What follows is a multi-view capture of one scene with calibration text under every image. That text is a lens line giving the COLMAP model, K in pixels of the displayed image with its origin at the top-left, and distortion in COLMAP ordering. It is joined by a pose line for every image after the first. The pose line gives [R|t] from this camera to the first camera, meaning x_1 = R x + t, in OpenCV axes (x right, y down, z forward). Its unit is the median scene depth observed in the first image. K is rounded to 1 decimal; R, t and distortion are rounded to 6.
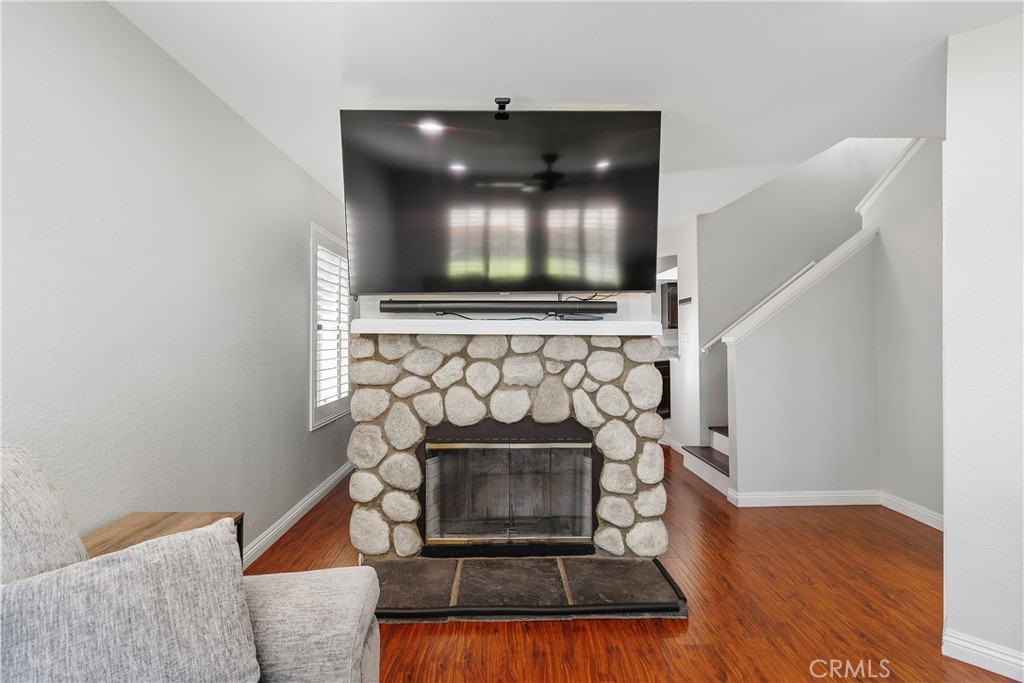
lens RADIAL K [[474.6, 0, 511.8], [0, 474.6, 329.0], [0, 0, 1]] dist [0.004950, -0.002539]
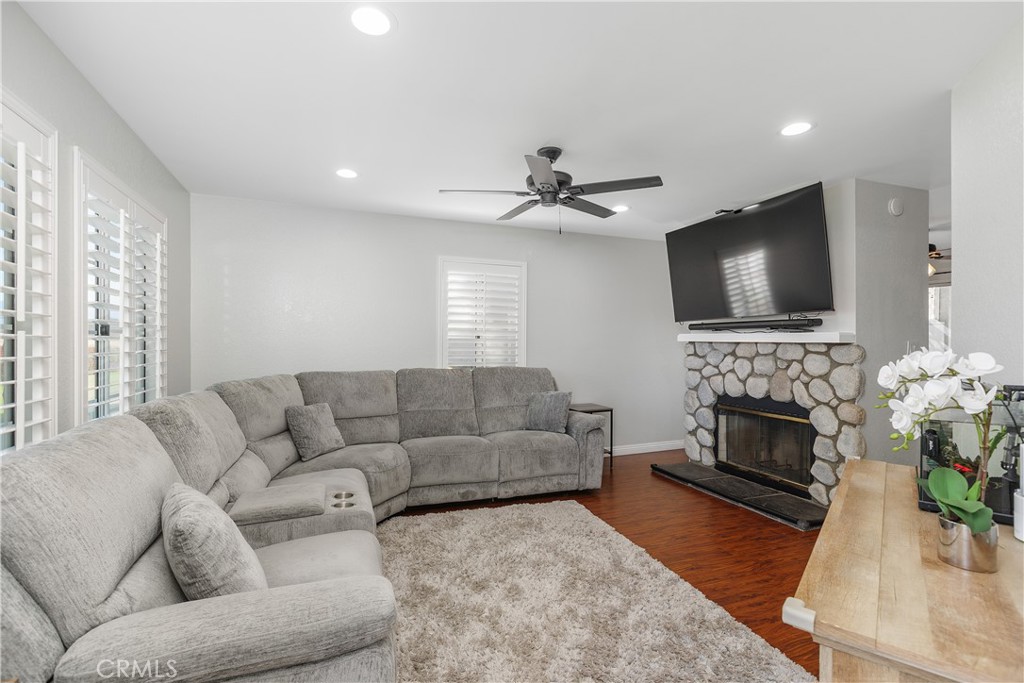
lens RADIAL K [[474.6, 0, 510.7], [0, 474.6, 342.9], [0, 0, 1]] dist [0.004950, -0.002539]
pose [[0.342453, 0.002475, -0.939532, 1.195010], [-0.003968, 0.999991, 0.001189, 0.015693], [0.939527, 0.003321, 0.342460, -0.306512]]
